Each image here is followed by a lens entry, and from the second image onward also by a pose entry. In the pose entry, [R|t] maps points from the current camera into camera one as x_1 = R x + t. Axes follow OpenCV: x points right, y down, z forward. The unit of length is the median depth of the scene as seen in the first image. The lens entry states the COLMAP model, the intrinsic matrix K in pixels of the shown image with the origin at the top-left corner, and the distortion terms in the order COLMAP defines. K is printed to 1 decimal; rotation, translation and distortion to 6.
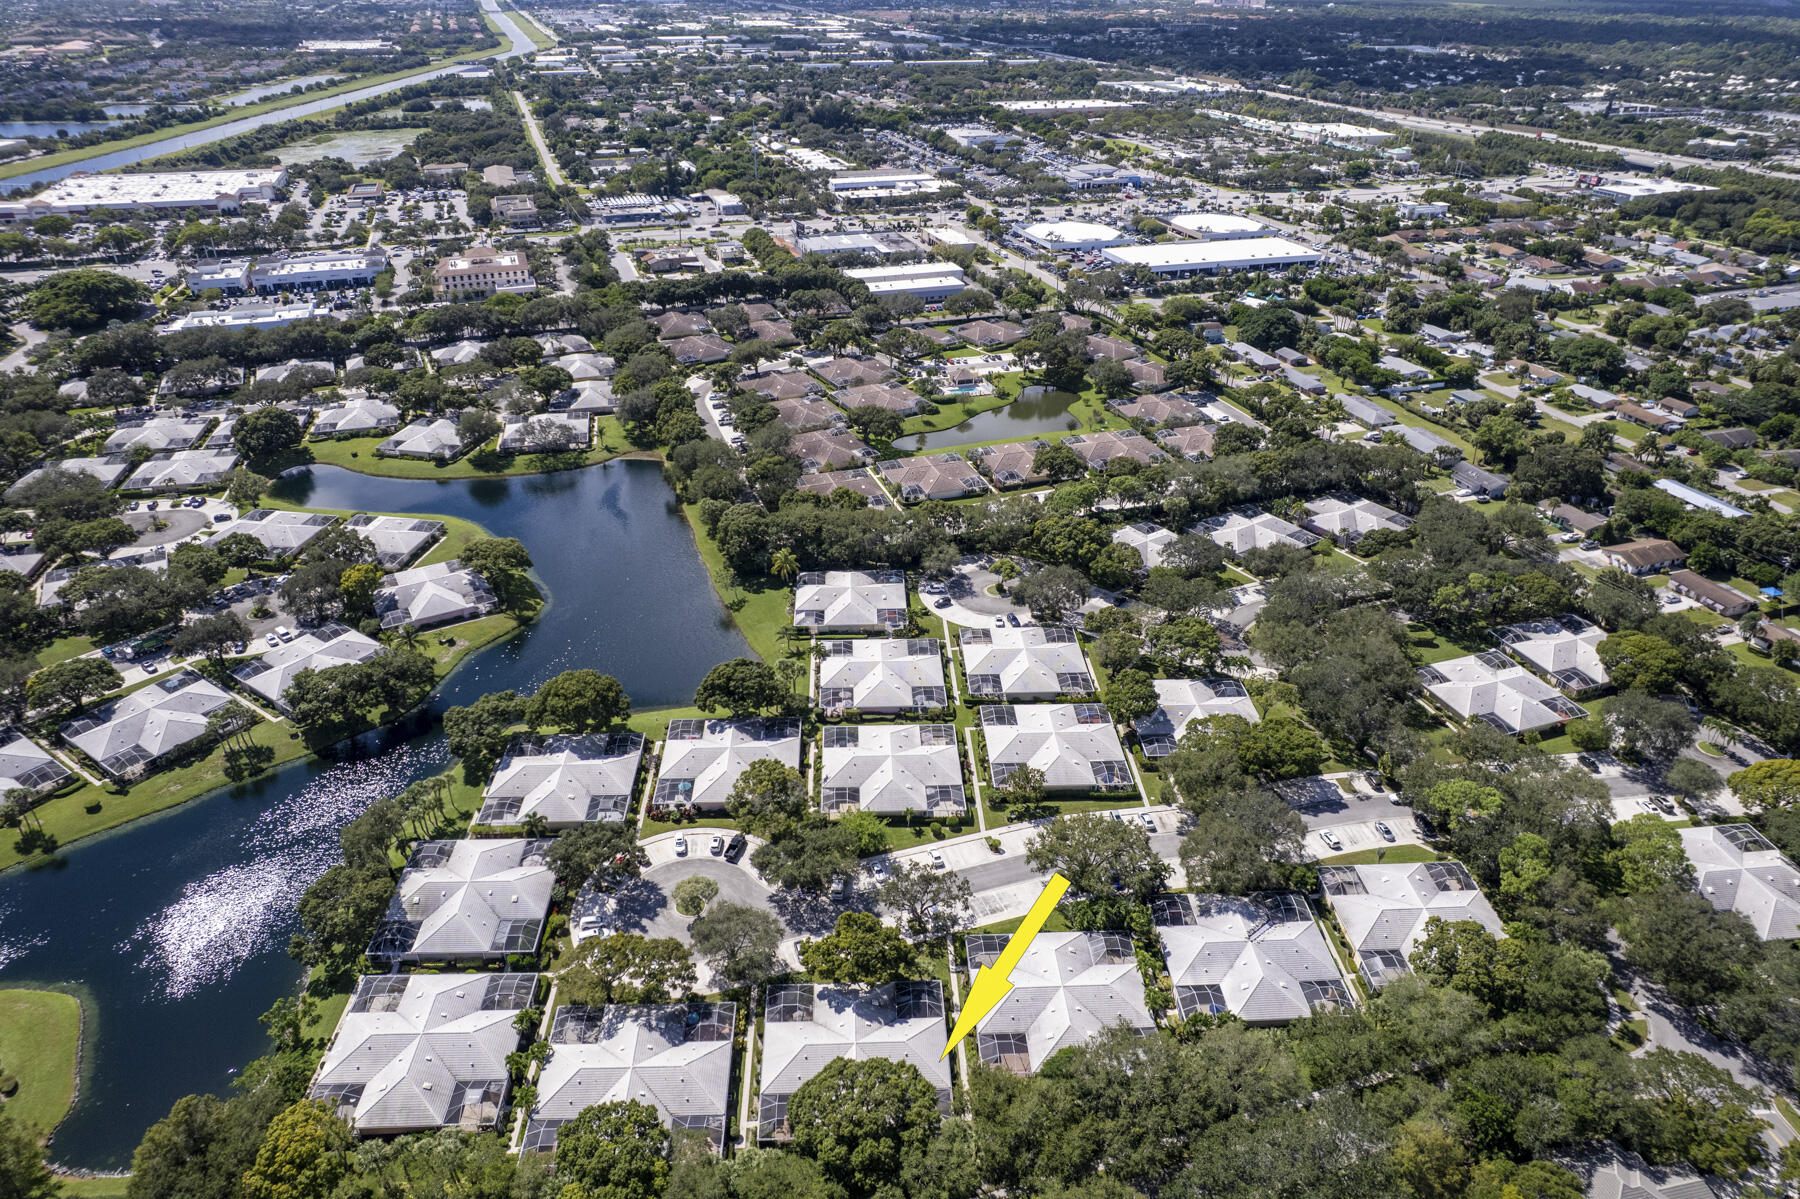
lens RADIAL K [[1152.5, 0, 905.9], [0, 1152.5, 598.1], [0, 0, 1]] dist [-0.075853, 0.072182]
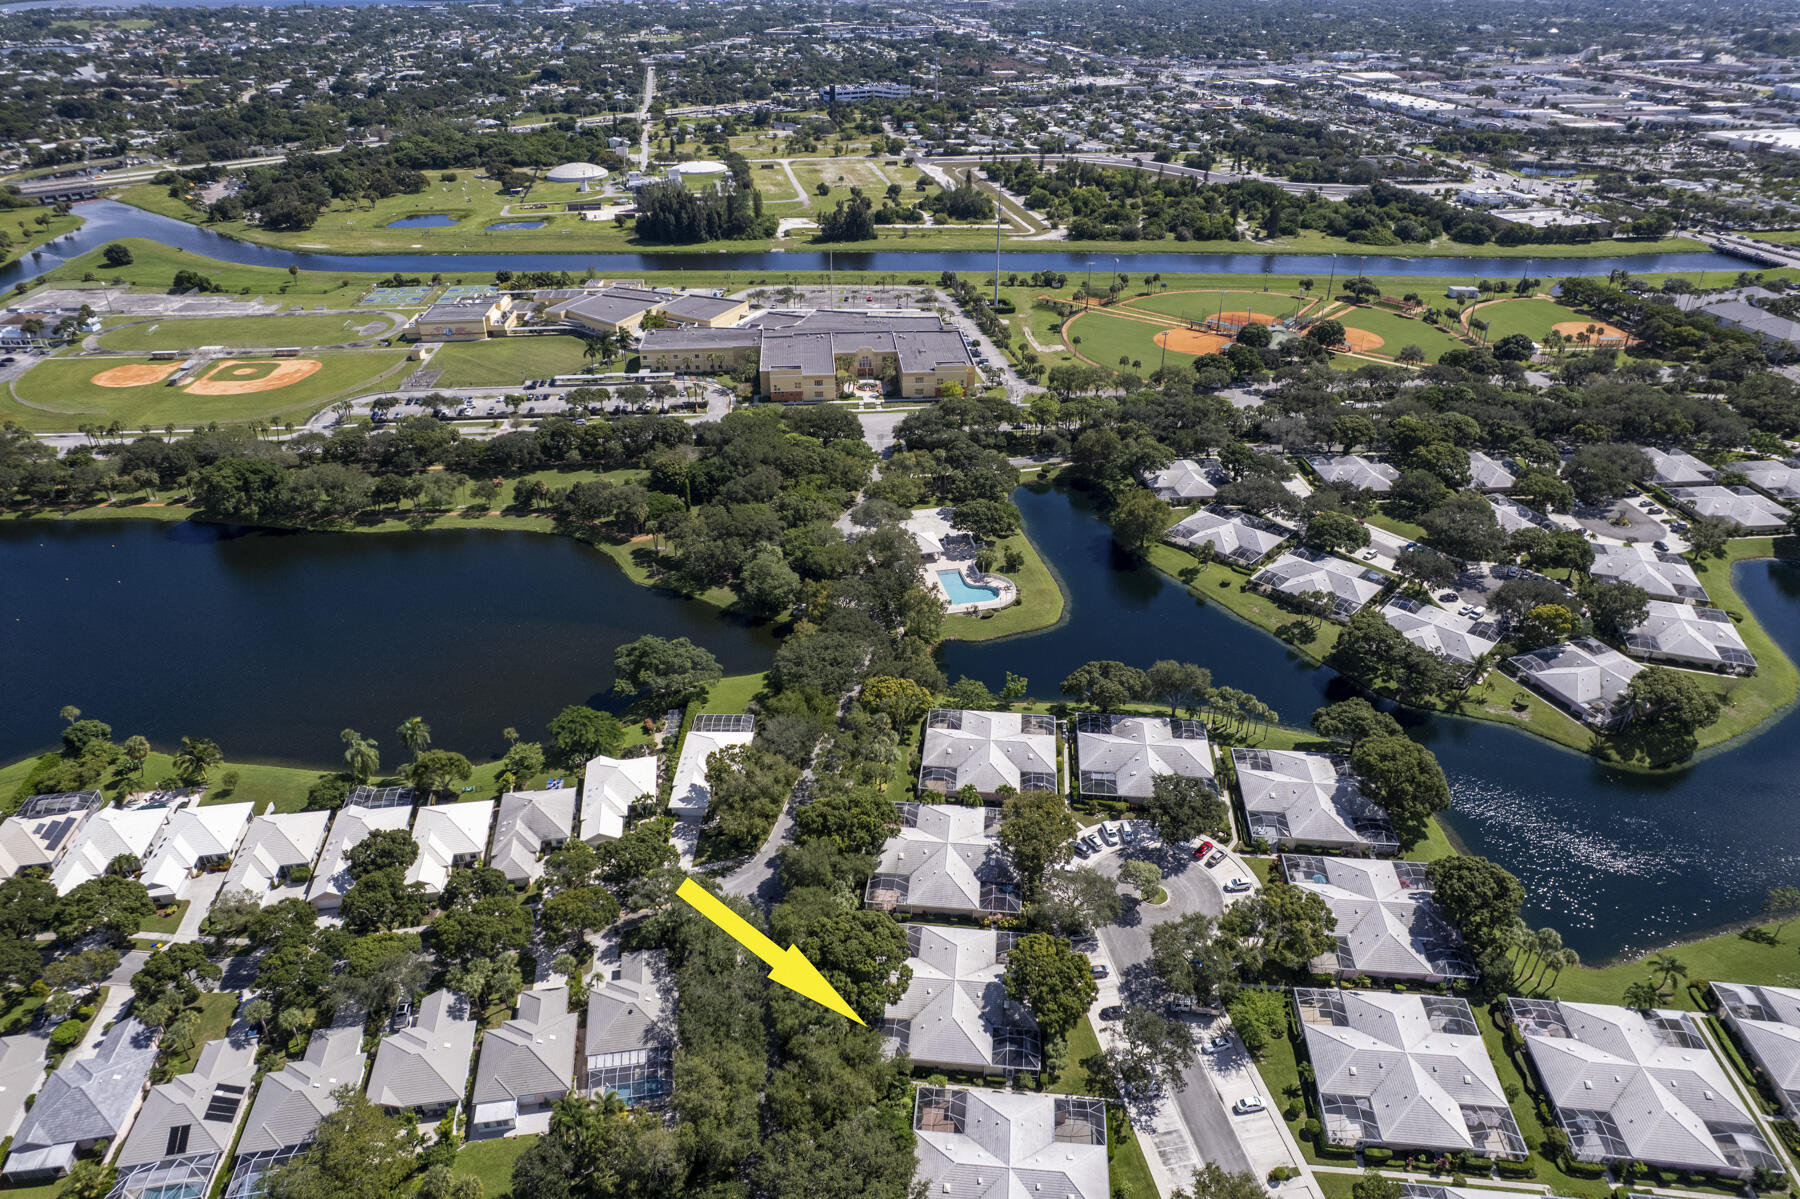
lens RADIAL K [[1152.5, 0, 905.9], [0, 1152.5, 598.1], [0, 0, 1]] dist [-0.075853, 0.072182]
pose [[-0.144846, 0.480734, -0.864820, 0.531867], [-0.492326, 0.723143, 0.484437, -0.275441], [0.858274, 0.495942, 0.131934, 0.465159]]
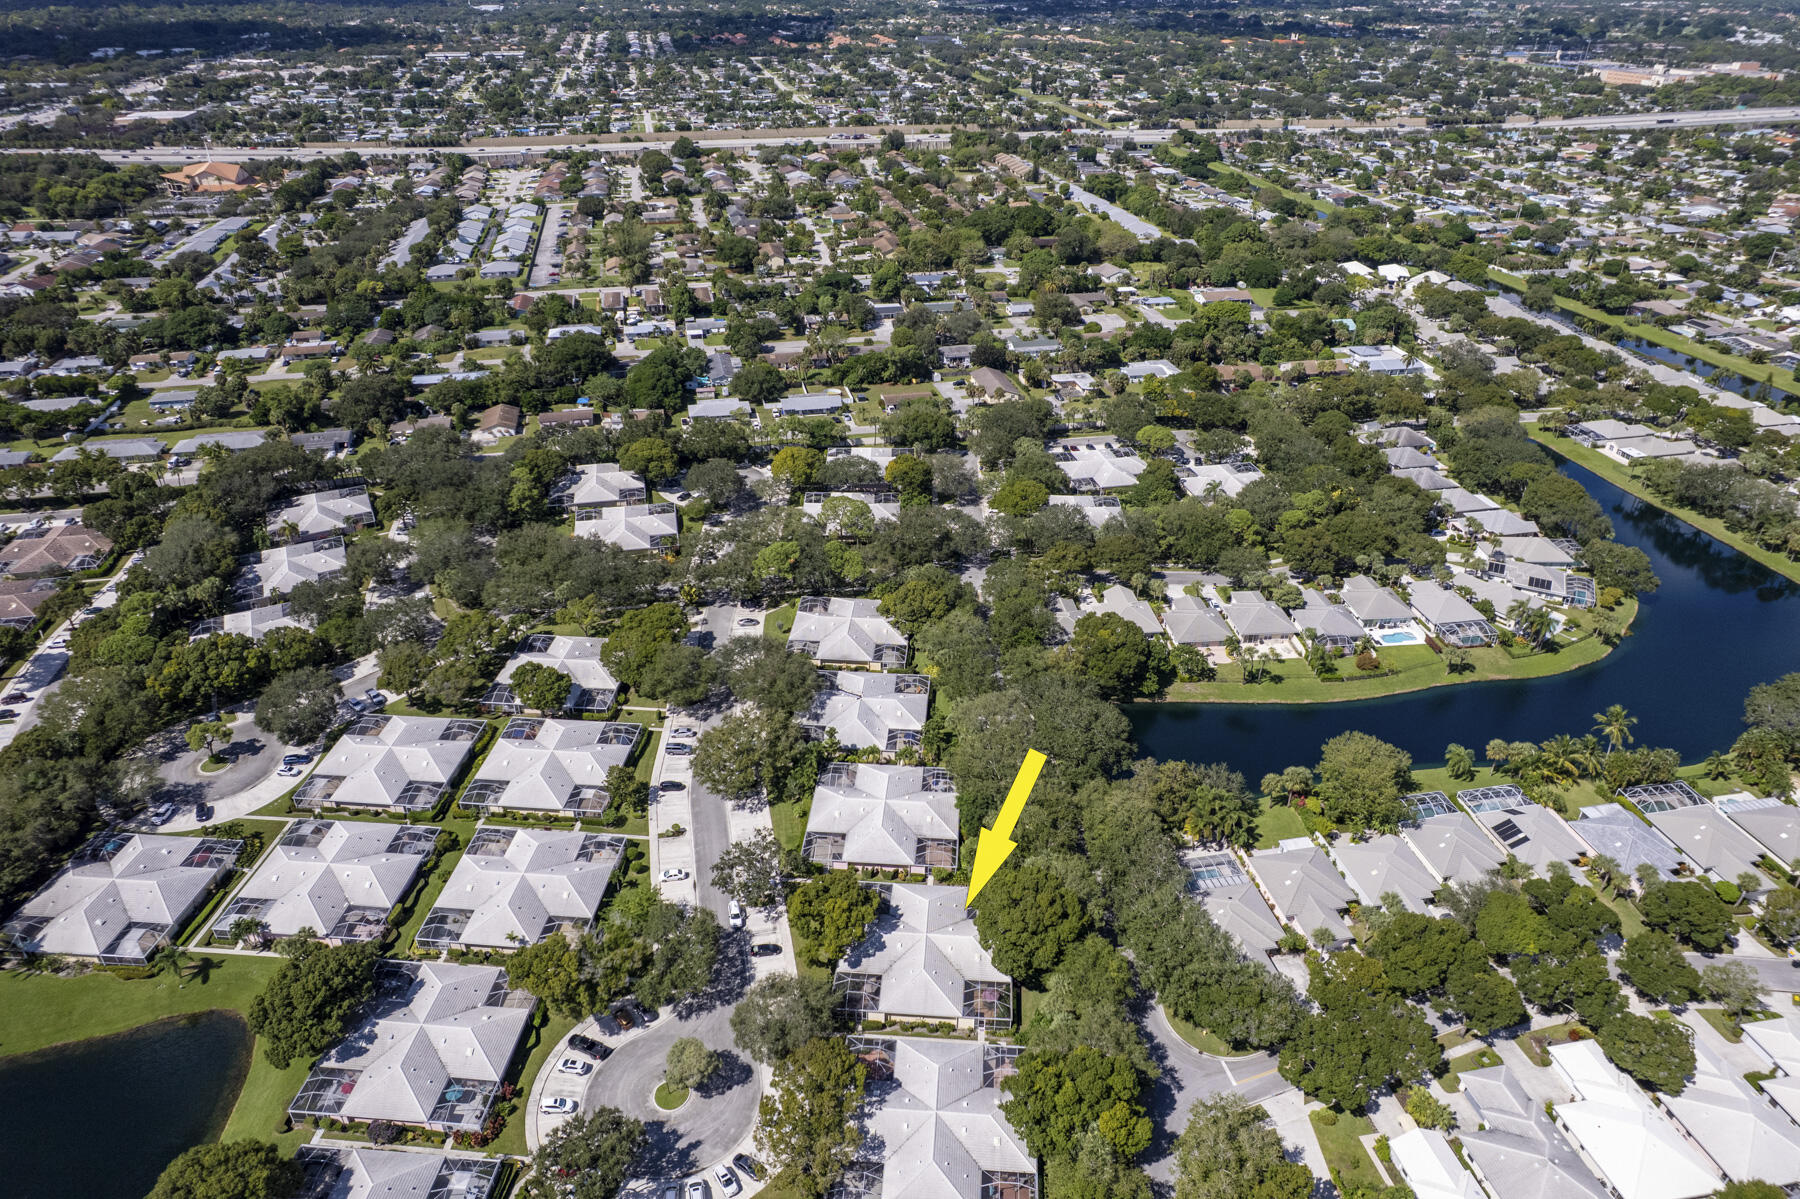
lens RADIAL K [[1152.5, 0, 905.9], [0, 1152.5, 598.1], [0, 0, 1]] dist [-0.075853, 0.072182]
pose [[0.123367, -0.503081, 0.855389, -0.593053], [0.488205, 0.781216, 0.389046, -0.210625], [-0.863965, 0.369610, 0.341983, 0.386151]]
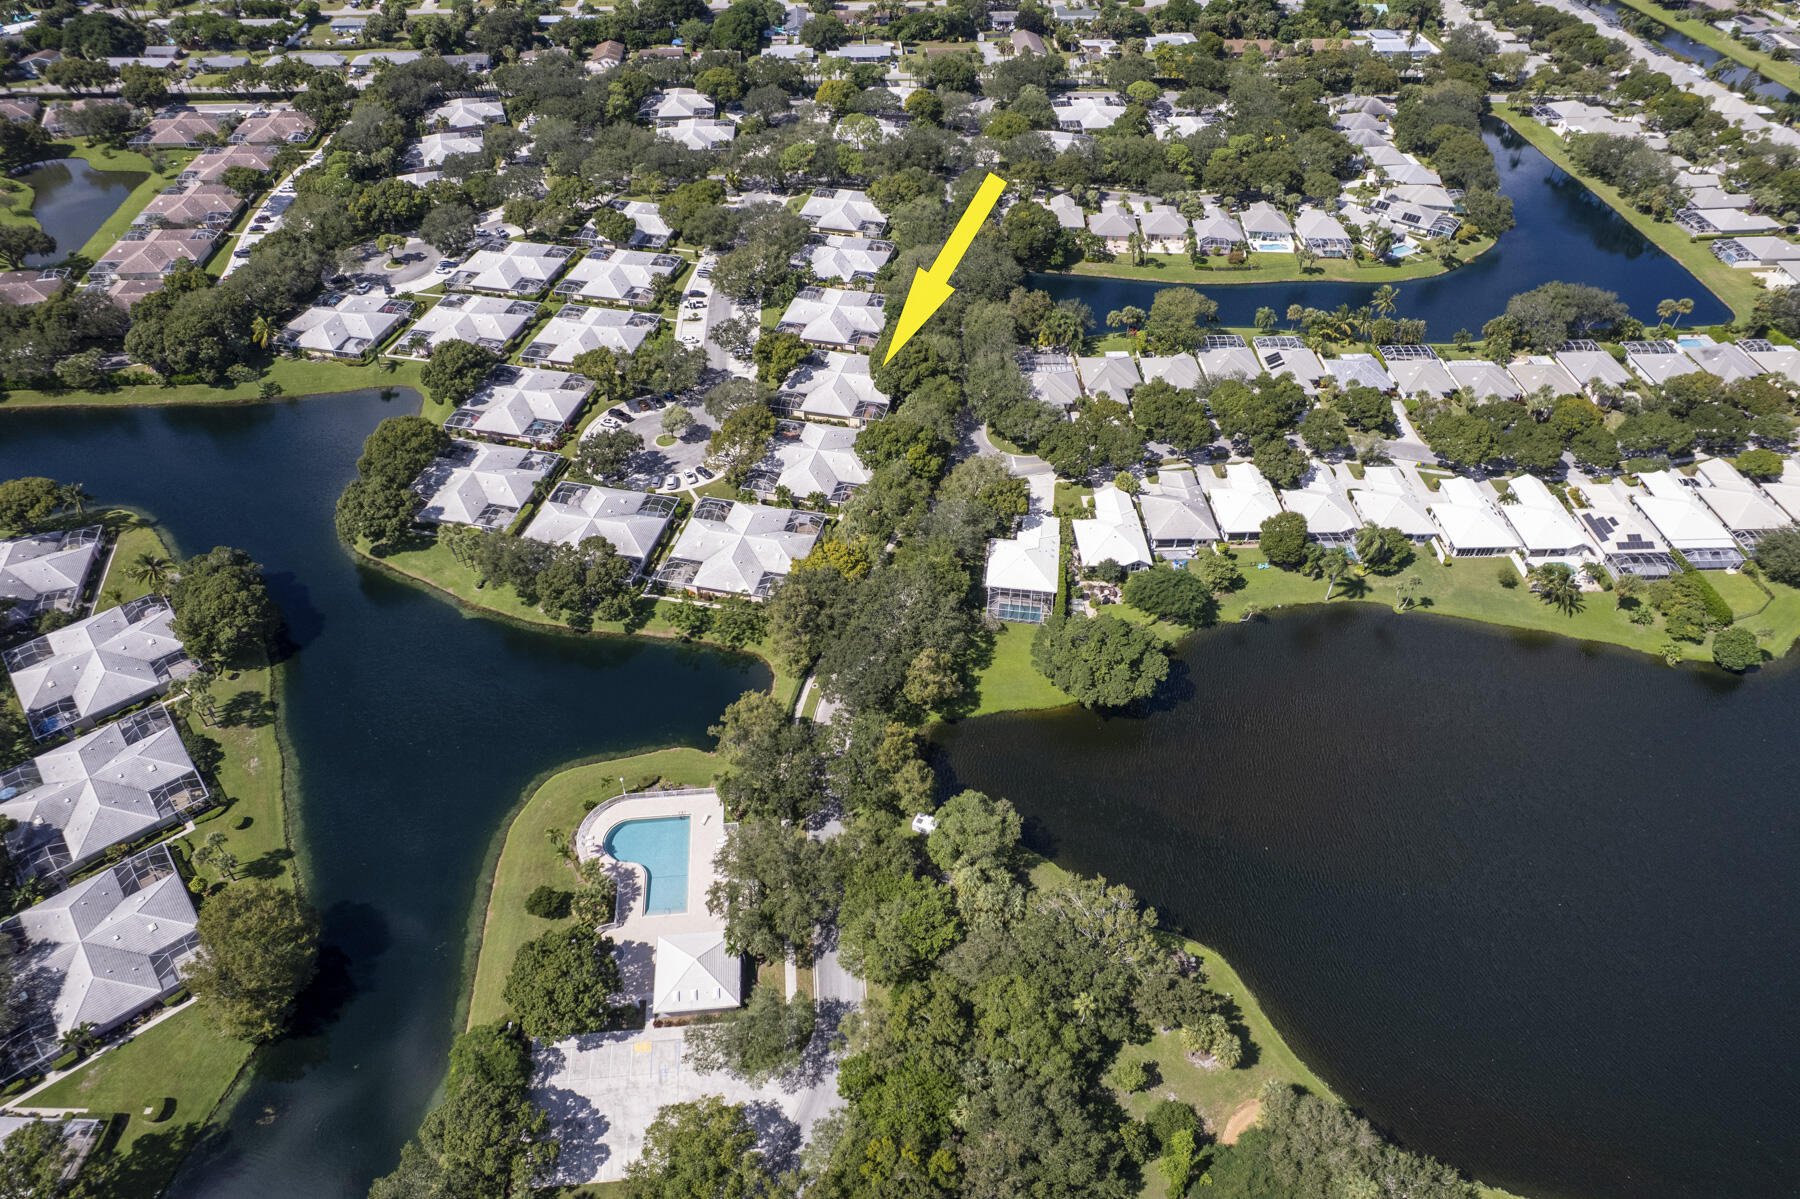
lens RADIAL K [[1152.5, 0, 905.9], [0, 1152.5, 598.1], [0, 0, 1]] dist [-0.075853, 0.072182]
pose [[0.261810, -0.663881, 0.700512, -1.017587], [0.474412, 0.720611, 0.505622, -0.123366], [-0.840469, 0.199954, 0.503616, 0.110642]]
